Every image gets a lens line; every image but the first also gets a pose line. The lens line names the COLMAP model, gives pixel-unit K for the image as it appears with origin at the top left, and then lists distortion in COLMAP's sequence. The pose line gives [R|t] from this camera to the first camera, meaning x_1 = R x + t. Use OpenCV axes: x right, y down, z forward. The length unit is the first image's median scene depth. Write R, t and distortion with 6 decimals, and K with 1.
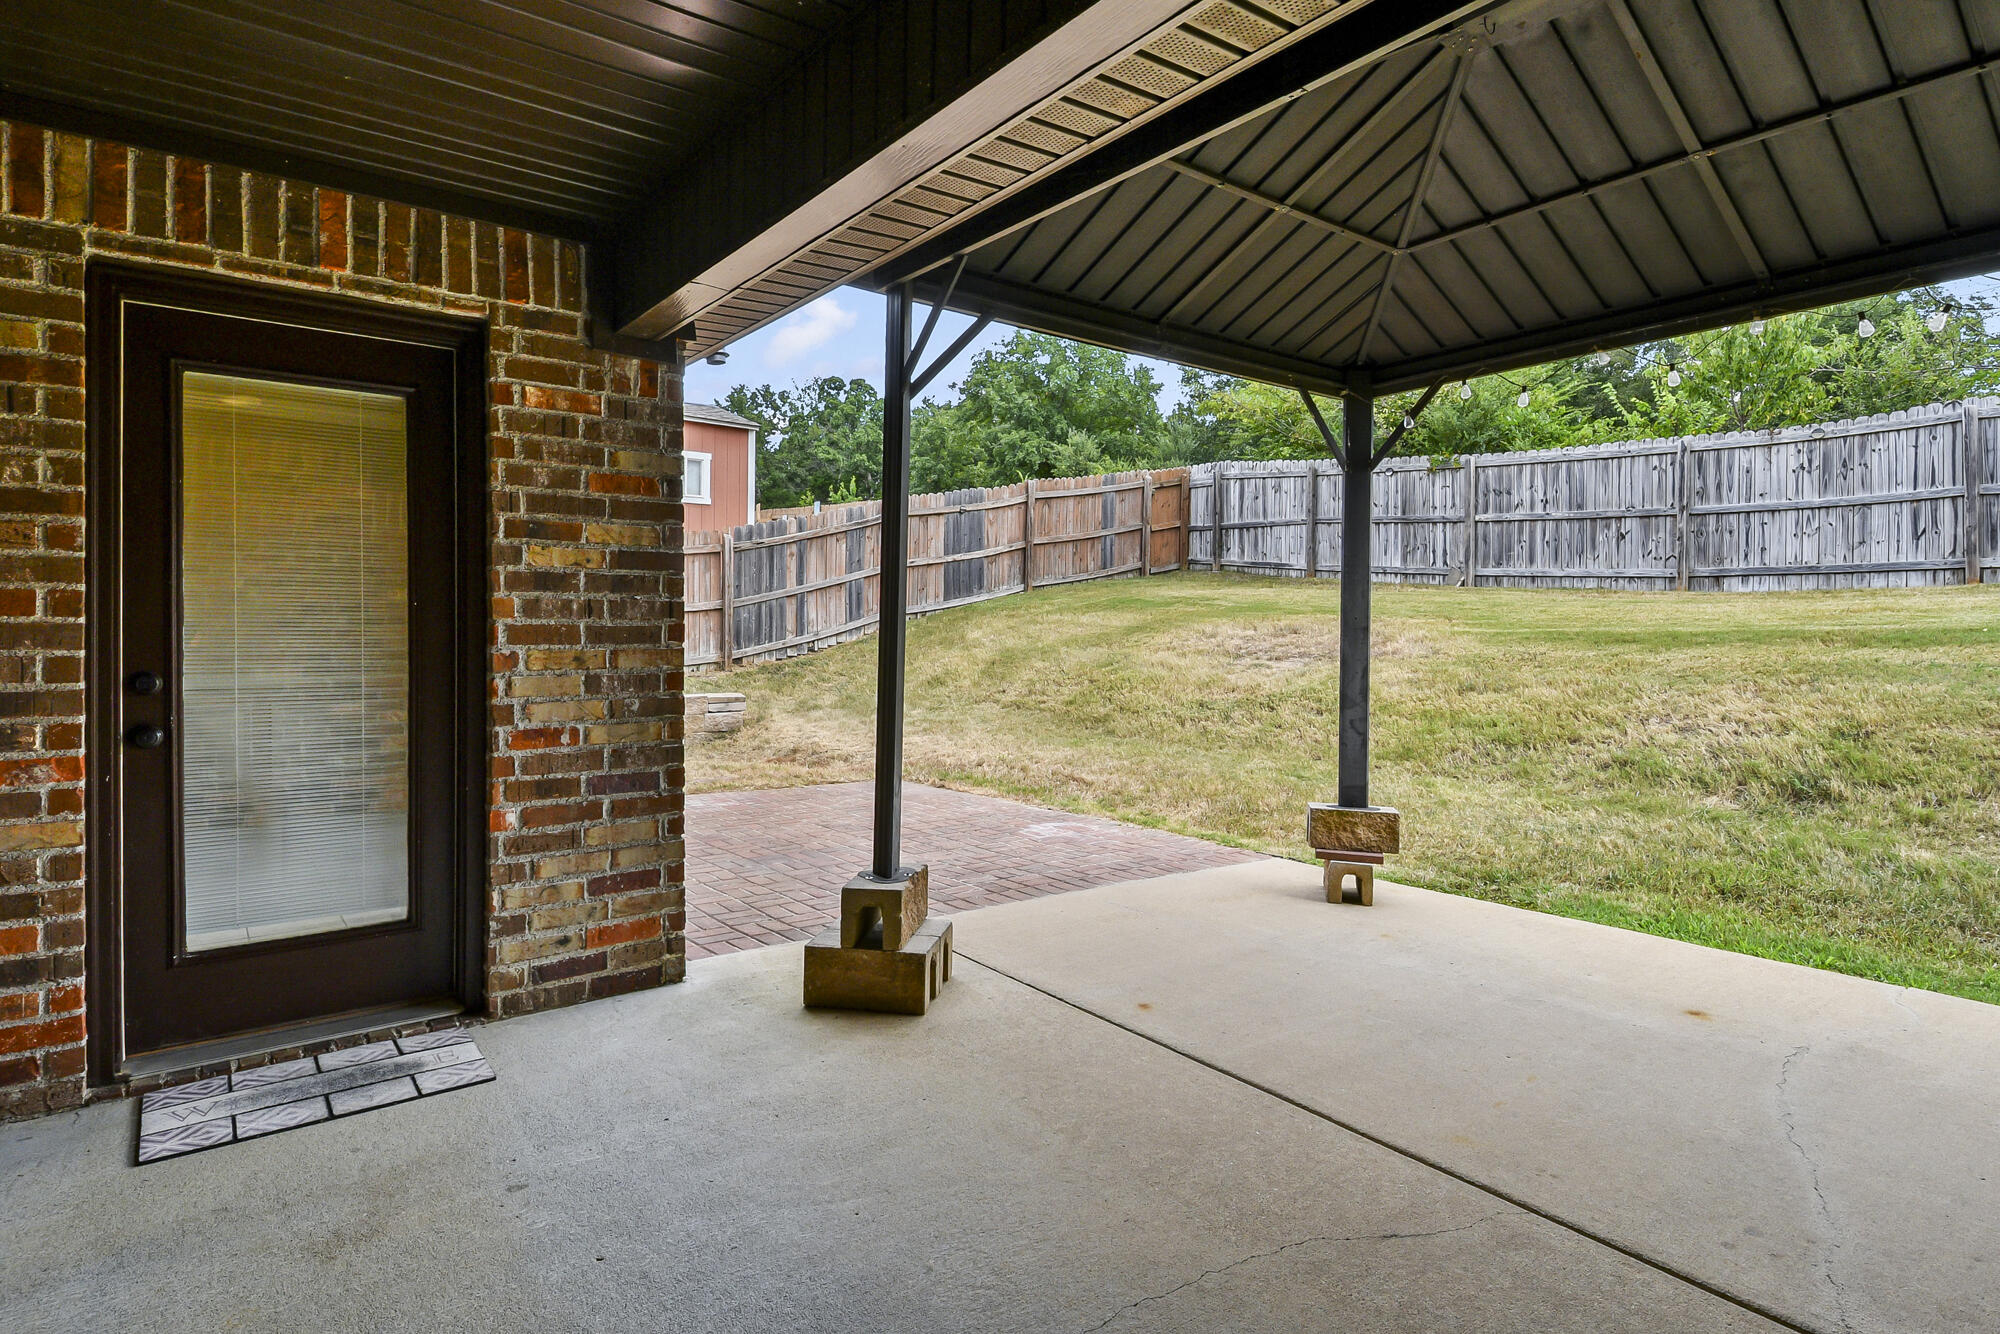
lens RADIAL K [[1046.9, 0, 929.6], [0, 1046.9, 648.1], [0, 0, 1]] dist [0.012890, -0.004941]
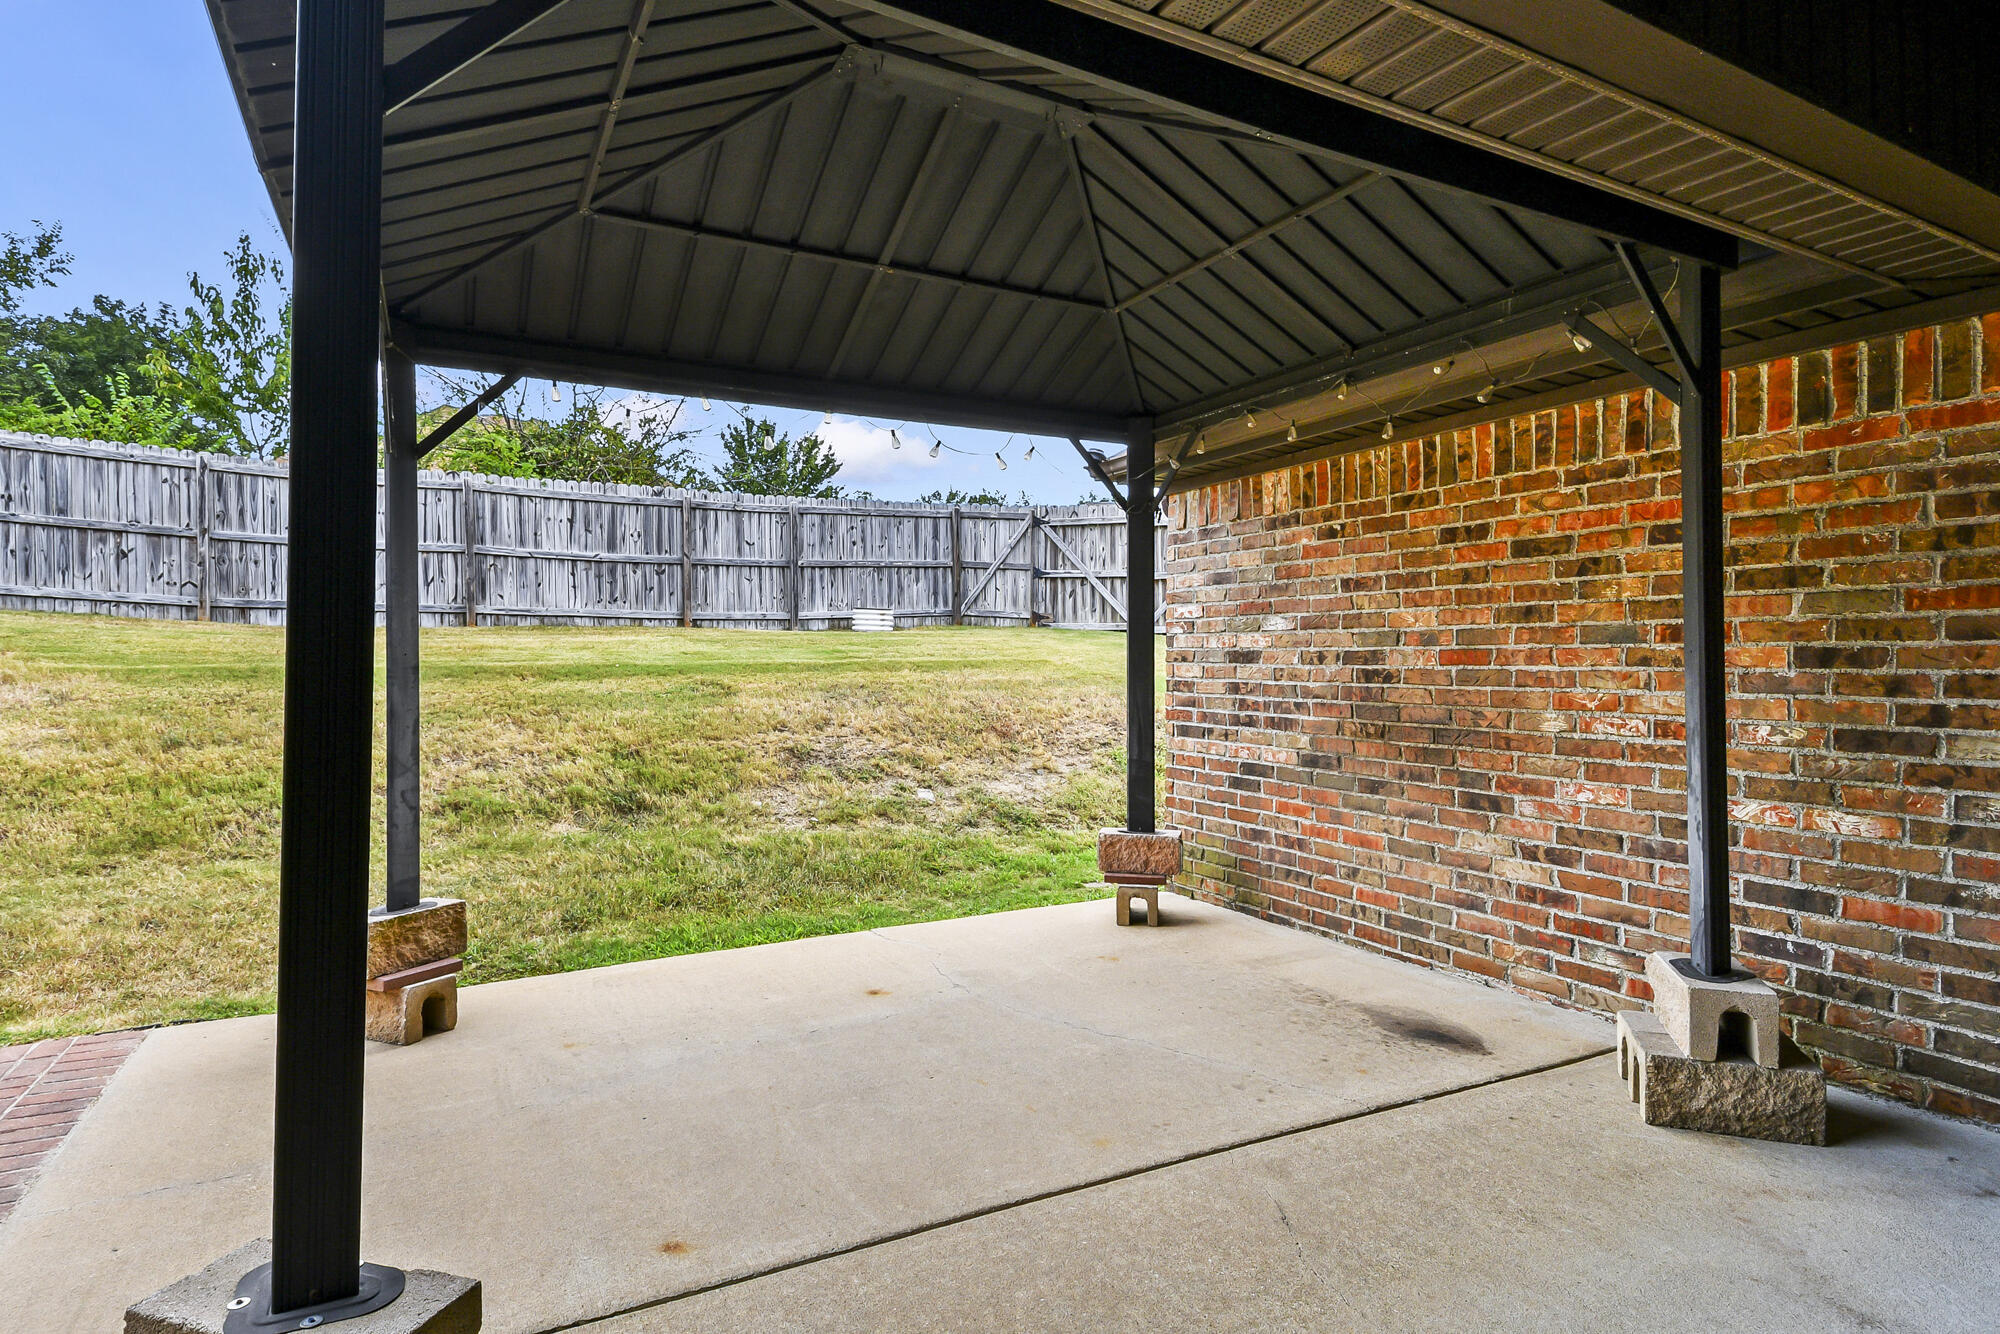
lens RADIAL K [[1046.9, 0, 1037.8], [0, 1046.9, 670.8], [0, 0, 1]] dist [0.012890, -0.004941]
pose [[0.102149, -0.007708, 0.994739, -0.120946], [0.017504, 0.999829, 0.005950, -0.005172], [-0.994615, 0.016804, 0.102266, 0.201041]]
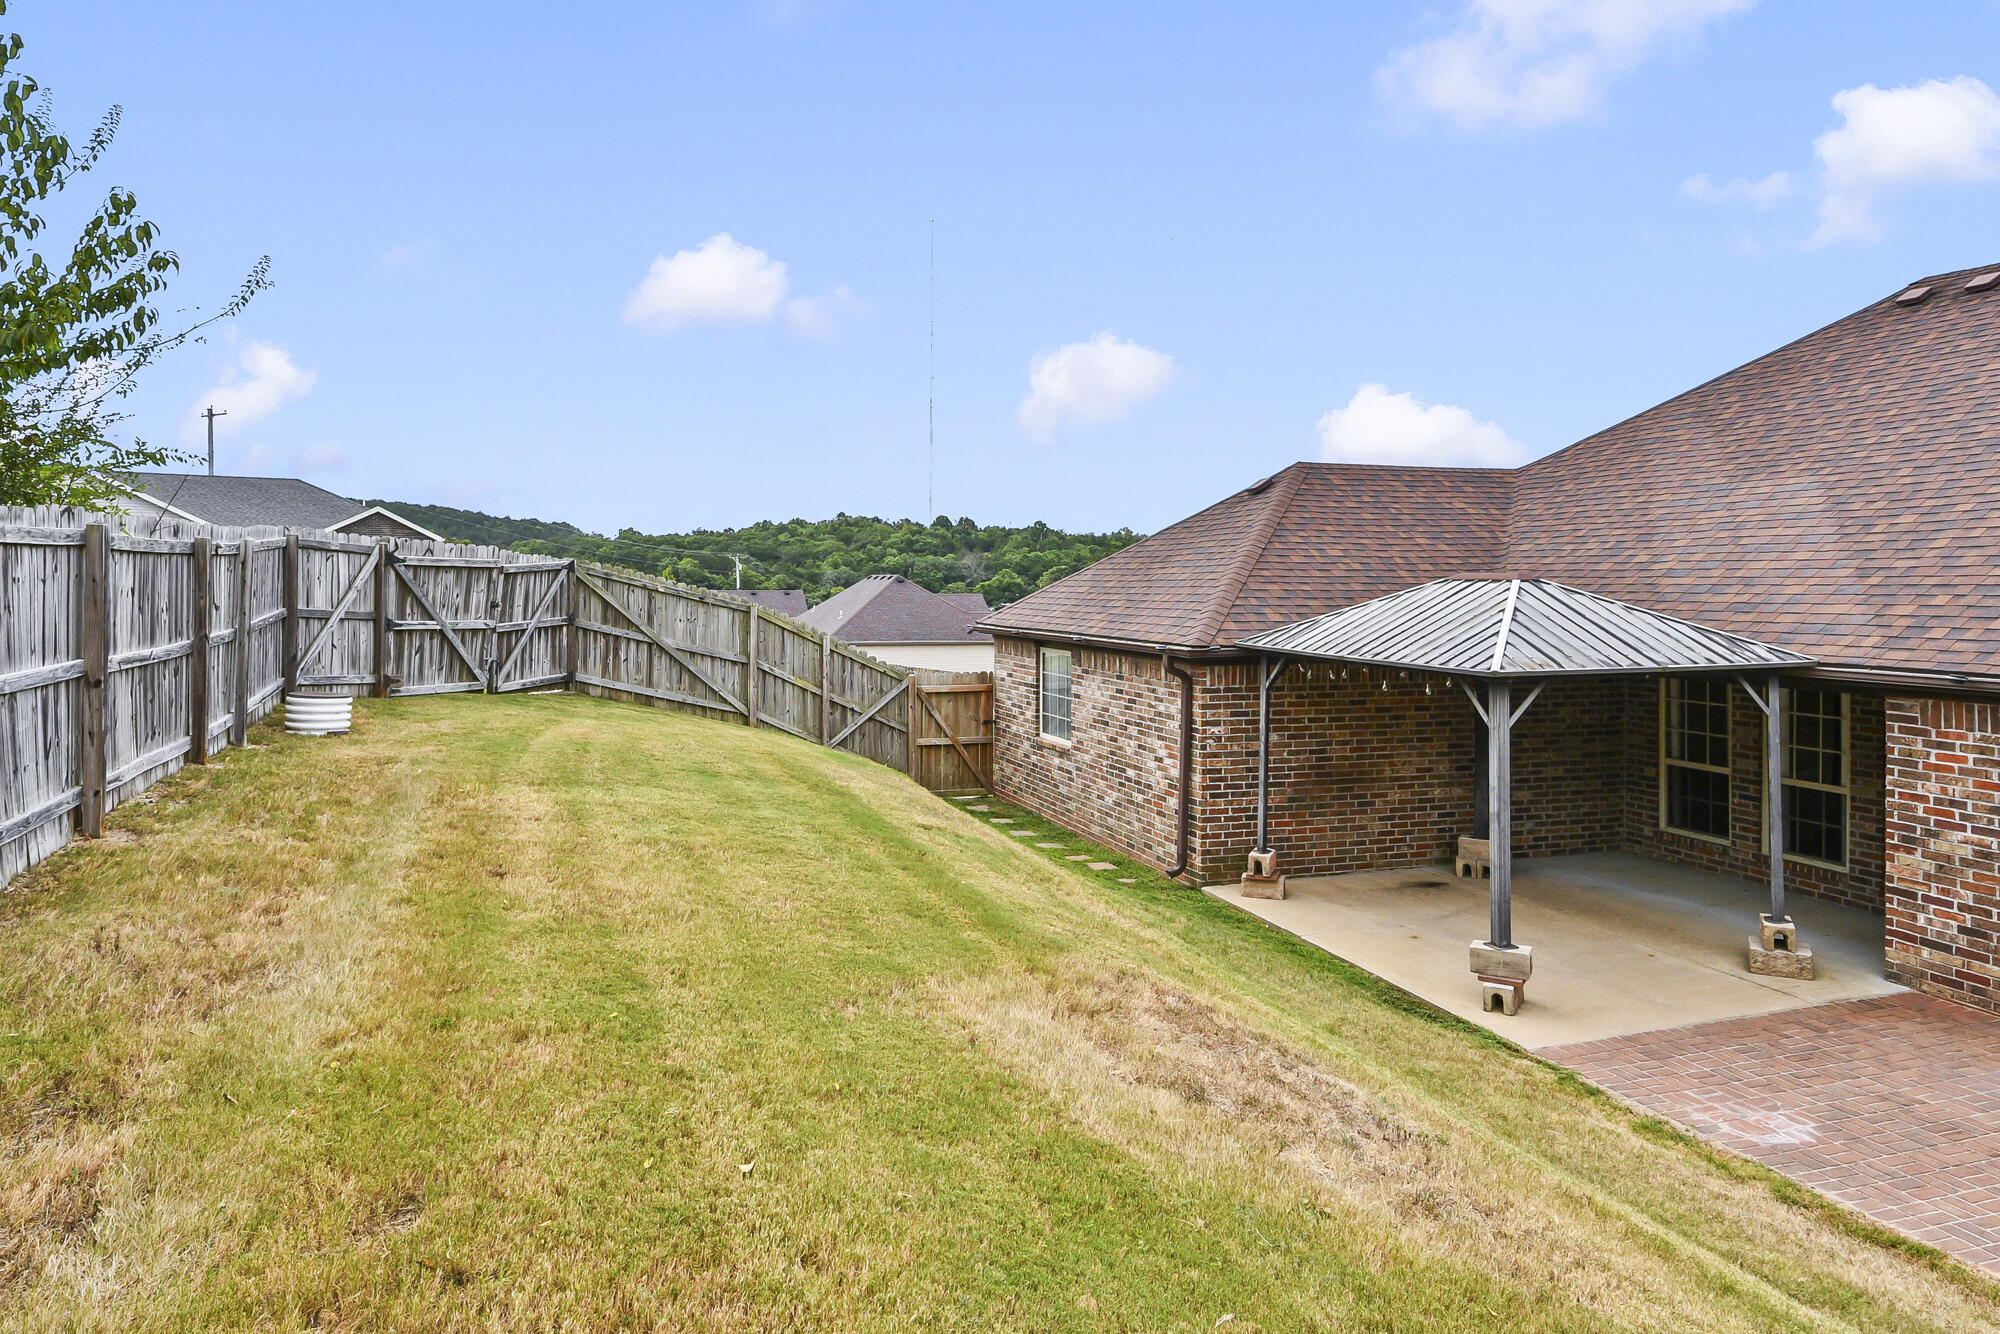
lens RADIAL K [[1194.8, 0, 968.2], [0, 1194.8, 573.6], [0, 0, 1]] dist [0.014463, -0.007185]
pose [[-0.954377, -0.005585, 0.298552, 0.308525], [-0.003432, 0.999964, 0.007735, -0.188775], [-0.298584, 0.006357, -0.954362, 1.334989]]
